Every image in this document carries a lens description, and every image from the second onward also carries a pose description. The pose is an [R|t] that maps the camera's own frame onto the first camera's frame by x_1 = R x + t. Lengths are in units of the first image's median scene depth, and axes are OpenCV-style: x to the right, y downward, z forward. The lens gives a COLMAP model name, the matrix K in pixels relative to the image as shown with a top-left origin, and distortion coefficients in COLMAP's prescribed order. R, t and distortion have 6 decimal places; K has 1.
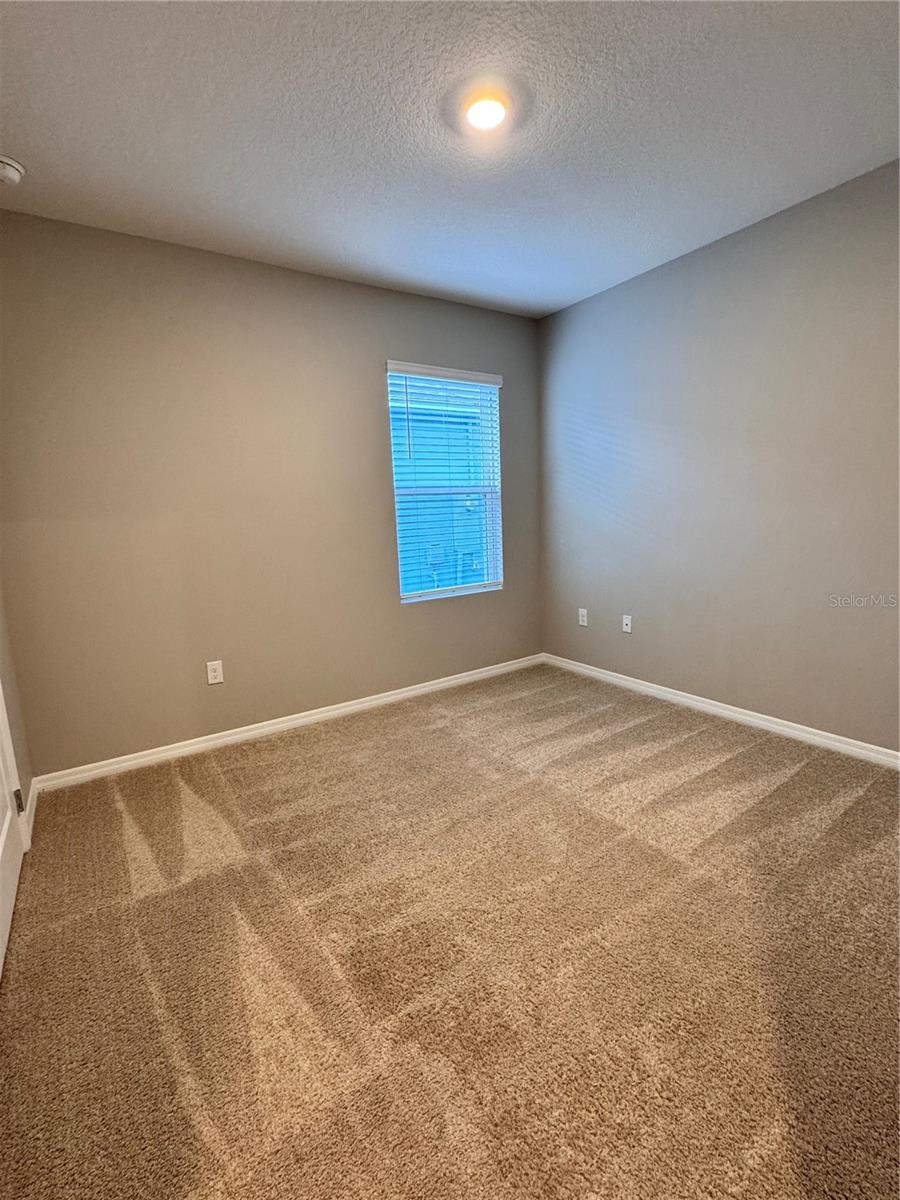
lens RADIAL K [[548.6, 0, 452.5], [0, 548.6, 600.8], [0, 0, 1]] dist [-0.008953, 0.000073]
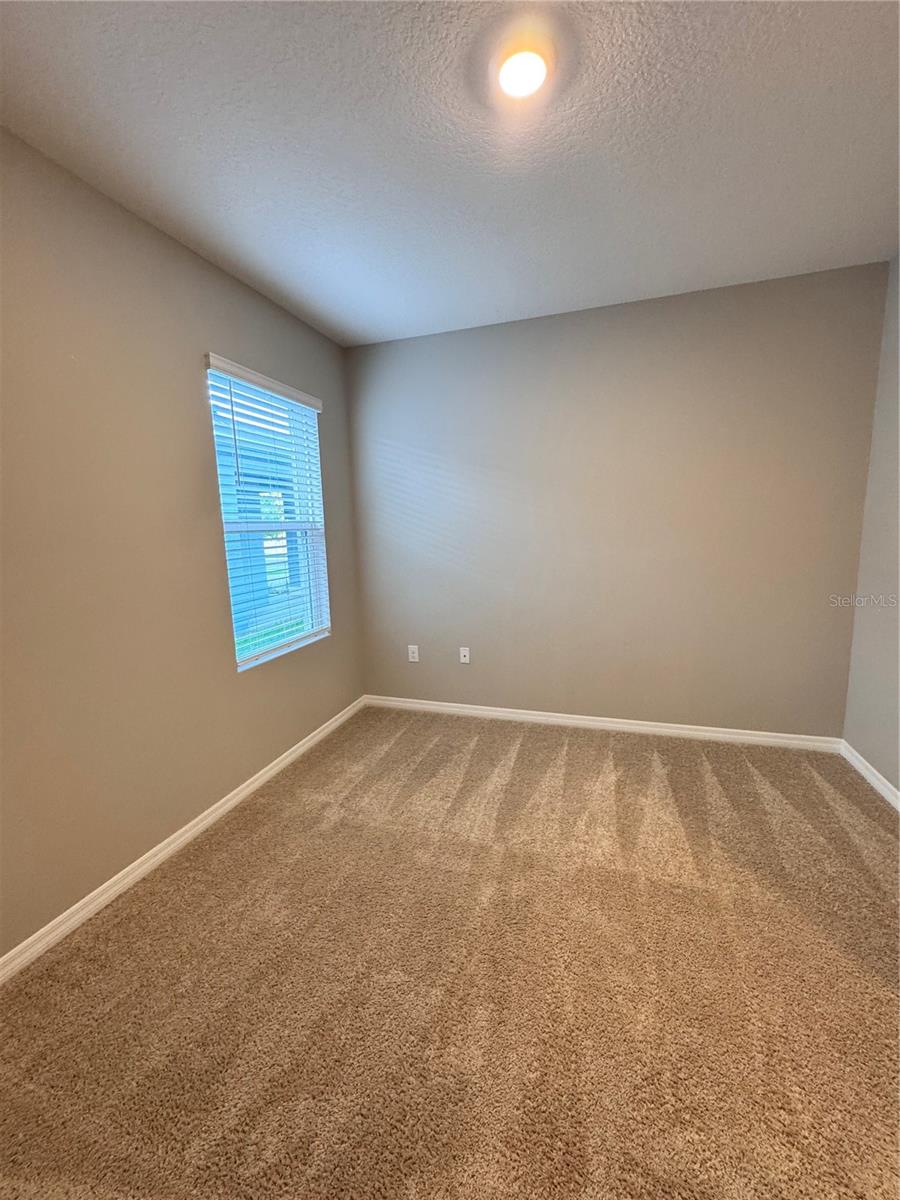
lens RADIAL K [[479.0, 0, 448.4], [0, 479.0, 599.0], [0, 0, 1]] dist [-0.003605, 0.000800]
pose [[0.790126, -0.077071, 0.608079, -0.280952], [0.100559, 0.994921, -0.004563, -0.070503], [-0.604639, 0.064754, 0.793863, 0.308307]]
